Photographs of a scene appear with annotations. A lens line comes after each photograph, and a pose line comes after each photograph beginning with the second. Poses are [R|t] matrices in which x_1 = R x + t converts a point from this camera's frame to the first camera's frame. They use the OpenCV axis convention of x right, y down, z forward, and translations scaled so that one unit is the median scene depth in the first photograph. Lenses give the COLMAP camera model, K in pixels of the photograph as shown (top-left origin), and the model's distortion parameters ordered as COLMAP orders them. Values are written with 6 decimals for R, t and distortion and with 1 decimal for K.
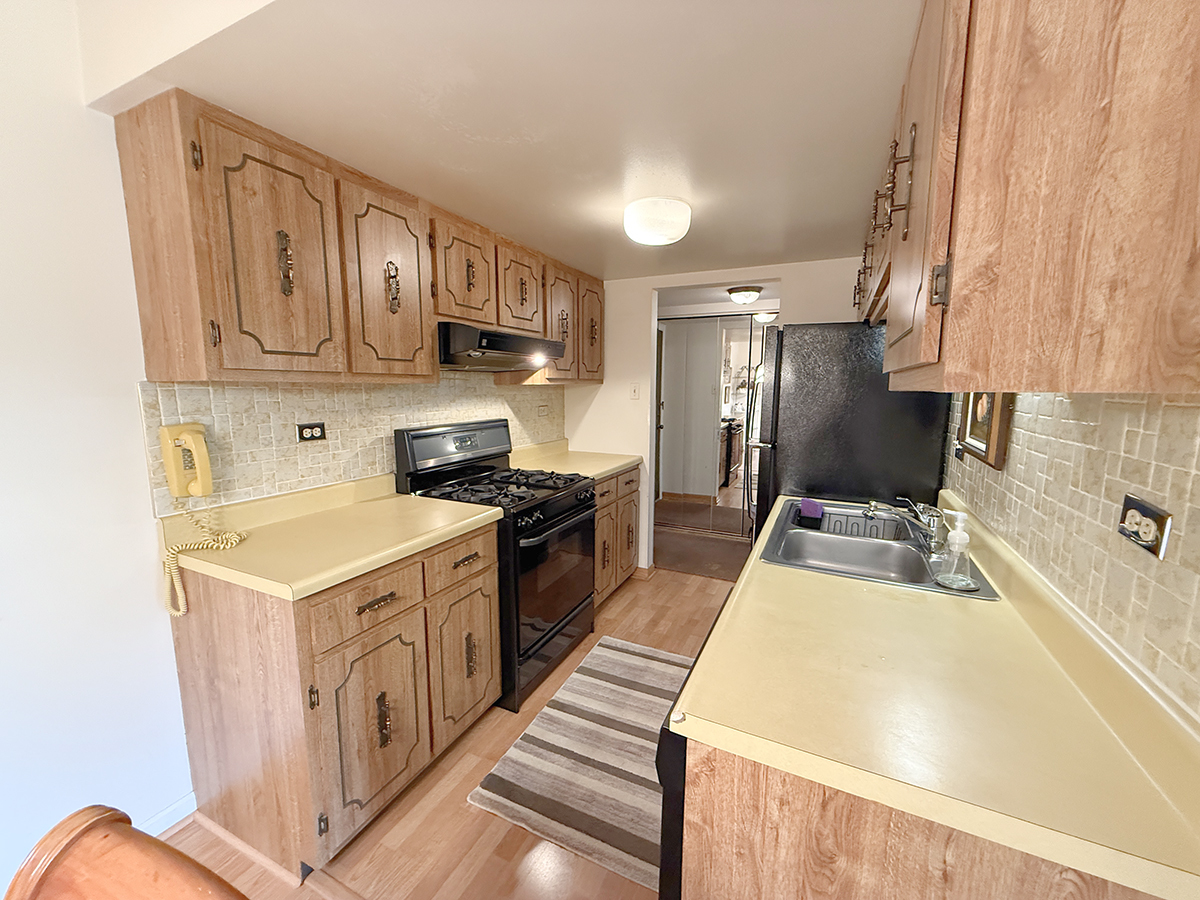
lens RADIAL K [[484.6, 0, 600.0], [0, 484.6, 450.0], [0, 0, 1]] dist [-0.001311, -0.000293]
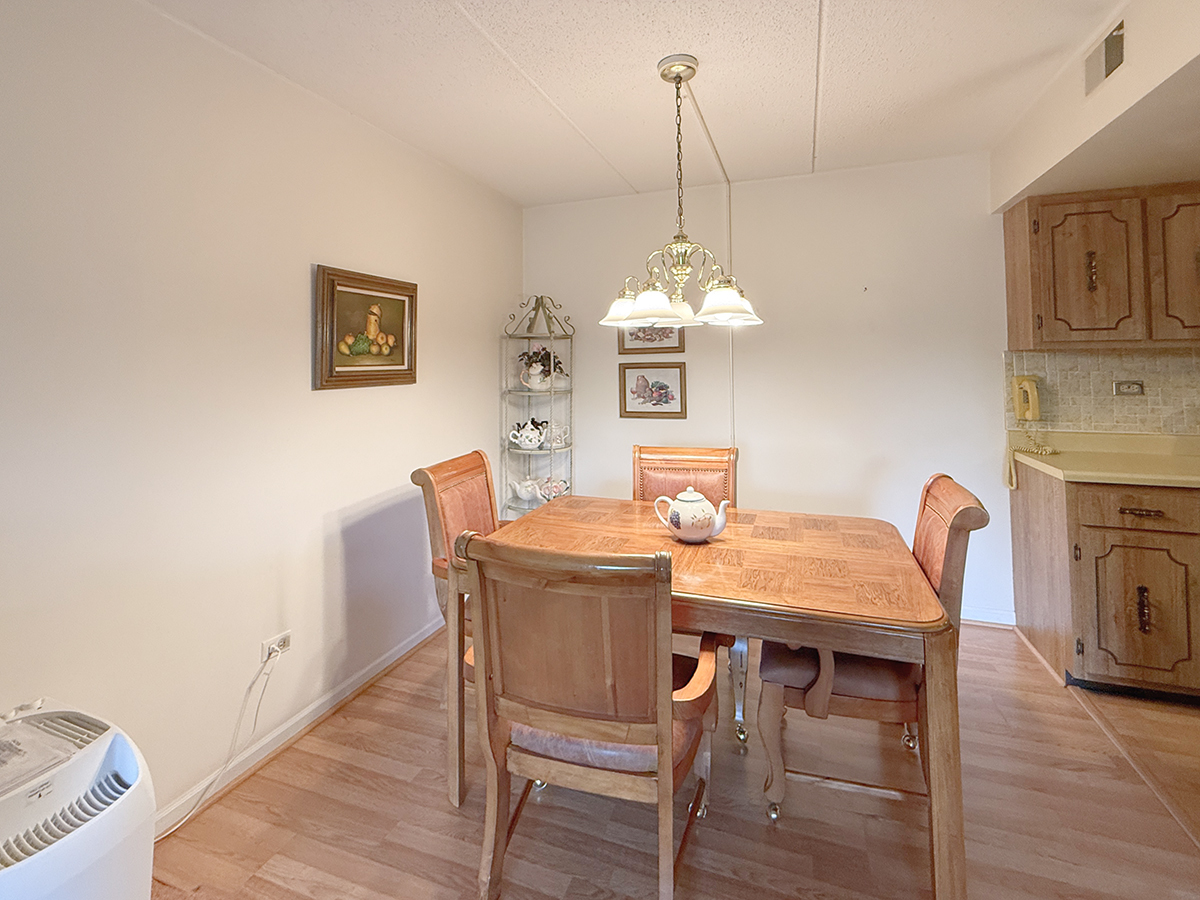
lens RADIAL K [[548.7, 0, 598.5], [0, 548.7, 349.3], [0, 0, 1]] dist [0.002342, 0.000196]
pose [[0.101522, -0.031496, -0.994335, 0.843921], [-0.120774, 0.991716, -0.043744, 0.112997], [0.987475, 0.124531, 0.096877, -0.623775]]
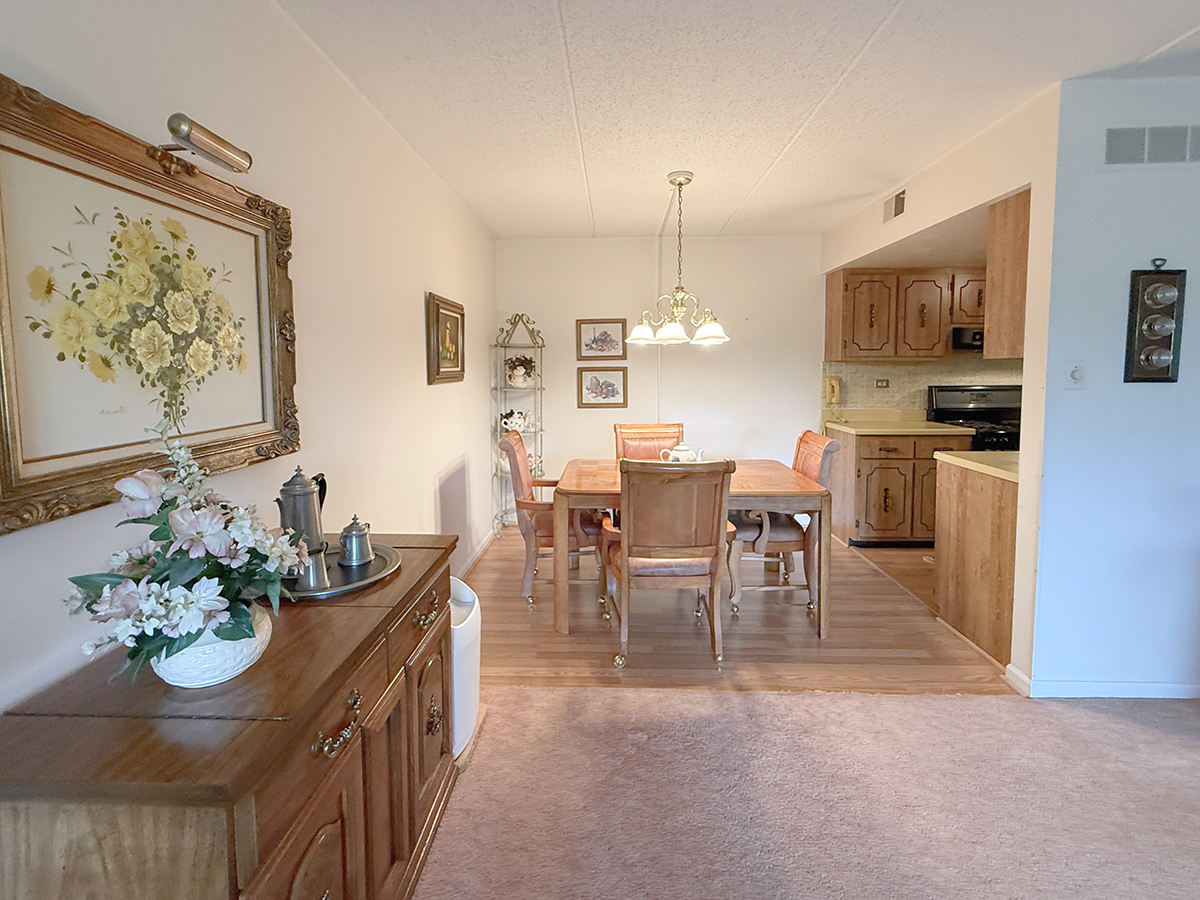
lens RADIAL K [[530.4, 0, 597.5], [0, 530.4, 403.4], [0, 0, 1]] dist [0.000443, -0.000037]
pose [[0.412537, 0.056624, -0.909179, 1.289486], [-0.115444, 0.993269, 0.009478, 0.216857], [0.903596, 0.101049, 0.416297, -1.397445]]
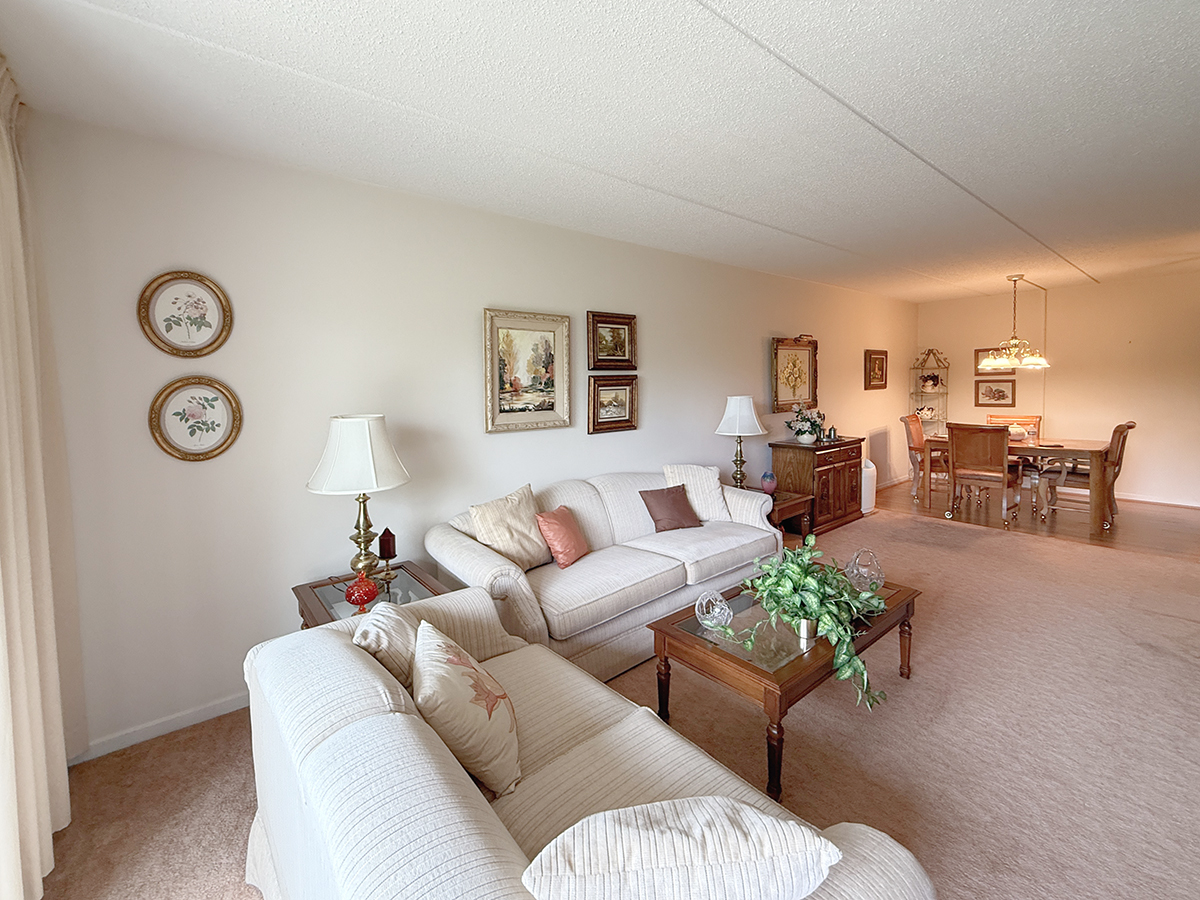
lens RADIAL K [[530.4, 0, 597.5], [0, 530.4, 403.4], [0, 0, 1]] dist [0.000443, -0.000037]
pose [[-0.400580, 0.041714, -0.915312, 3.998359], [-0.105741, 0.990184, 0.091403, 0.183790], [0.910140, 0.133400, -0.392238, -1.433531]]
